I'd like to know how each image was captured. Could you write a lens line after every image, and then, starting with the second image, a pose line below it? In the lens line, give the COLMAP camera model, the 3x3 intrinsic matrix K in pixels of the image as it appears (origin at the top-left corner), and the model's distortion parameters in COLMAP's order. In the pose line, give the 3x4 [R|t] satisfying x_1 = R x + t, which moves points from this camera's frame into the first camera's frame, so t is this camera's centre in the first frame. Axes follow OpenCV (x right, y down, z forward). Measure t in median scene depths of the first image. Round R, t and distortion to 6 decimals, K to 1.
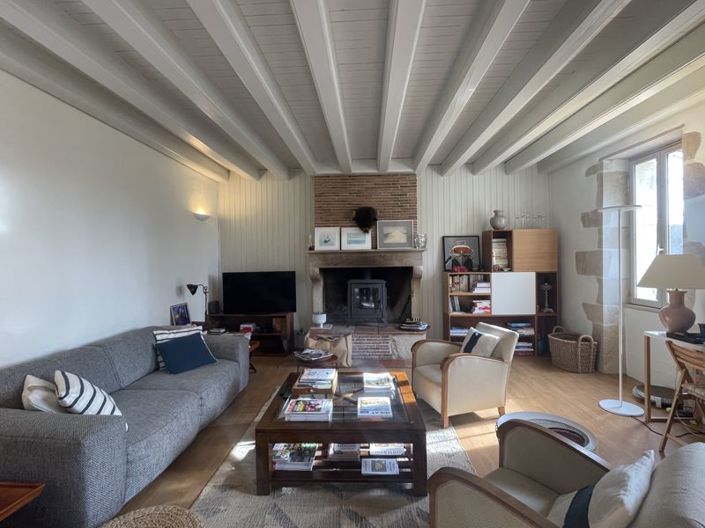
lens RADIAL K [[341.9, 0, 350.3], [0, 341.9, 260.9], [0, 0, 1]] dist [0.000642, 0.000356]
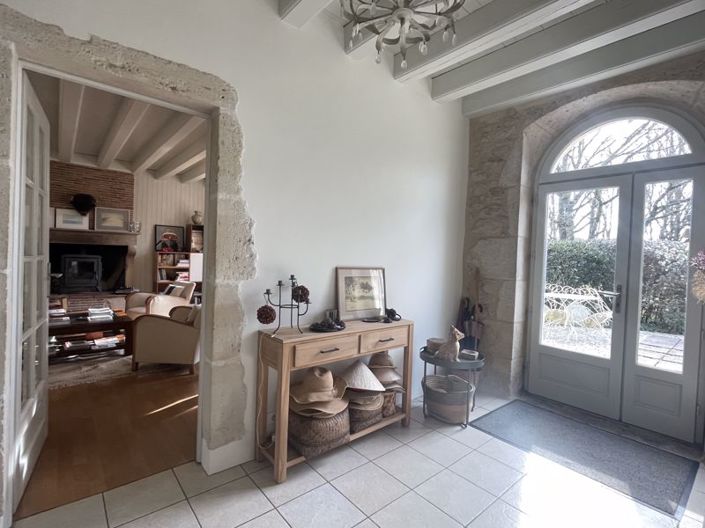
lens RADIAL K [[341.9, 0, 350.3], [0, 341.9, 260.9], [0, 0, 1]] dist [0.000642, 0.000356]
pose [[0.723275, 0.028545, 0.689970, -0.103197], [-0.043162, 0.999060, 0.003914, 0.032752], [-0.689210, -0.032611, 0.723827, -0.534732]]
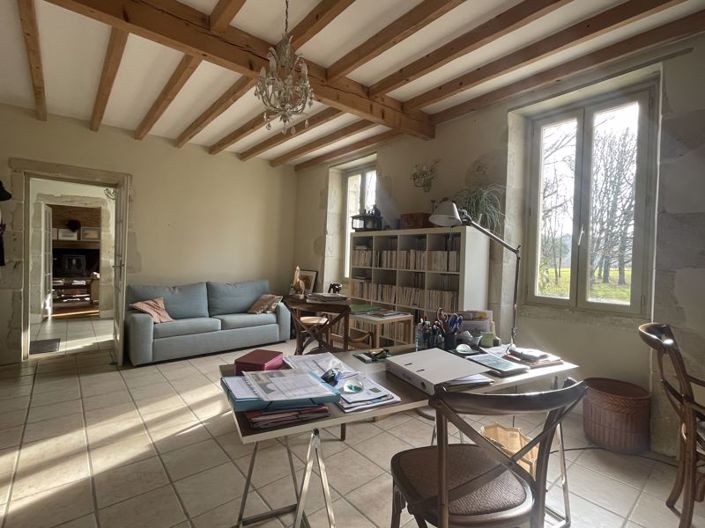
lens RADIAL K [[341.9, 0, 350.3], [0, 341.9, 260.9], [0, 0, 1]] dist [0.000642, 0.000356]
pose [[0.734621, 0.021979, 0.678122, -0.130679], [-0.030145, 0.999545, 0.000260, 0.043217], [-0.677808, -0.020633, 0.734950, -1.728801]]
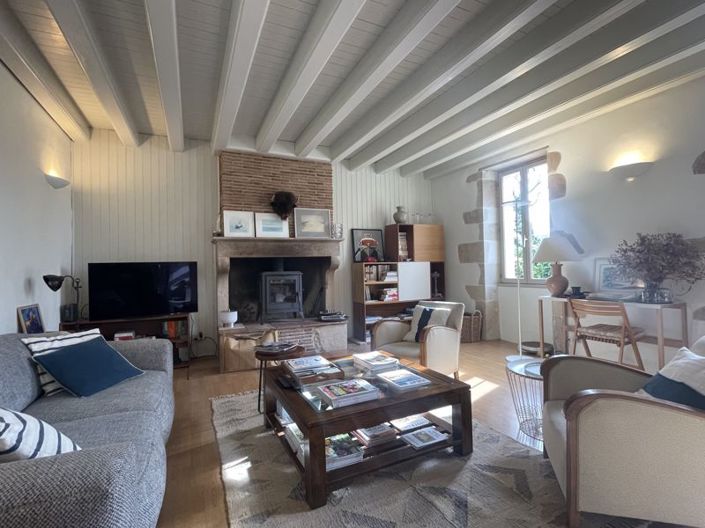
lens RADIAL K [[341.9, 0, 350.3], [0, 341.9, 260.9], [0, 0, 1]] dist [0.000642, 0.000356]
pose [[0.881623, 0.003953, 0.471937, -0.235289], [0.012294, 0.999433, -0.031337, 0.061207], [-0.471794, 0.033430, 0.881075, 0.107243]]
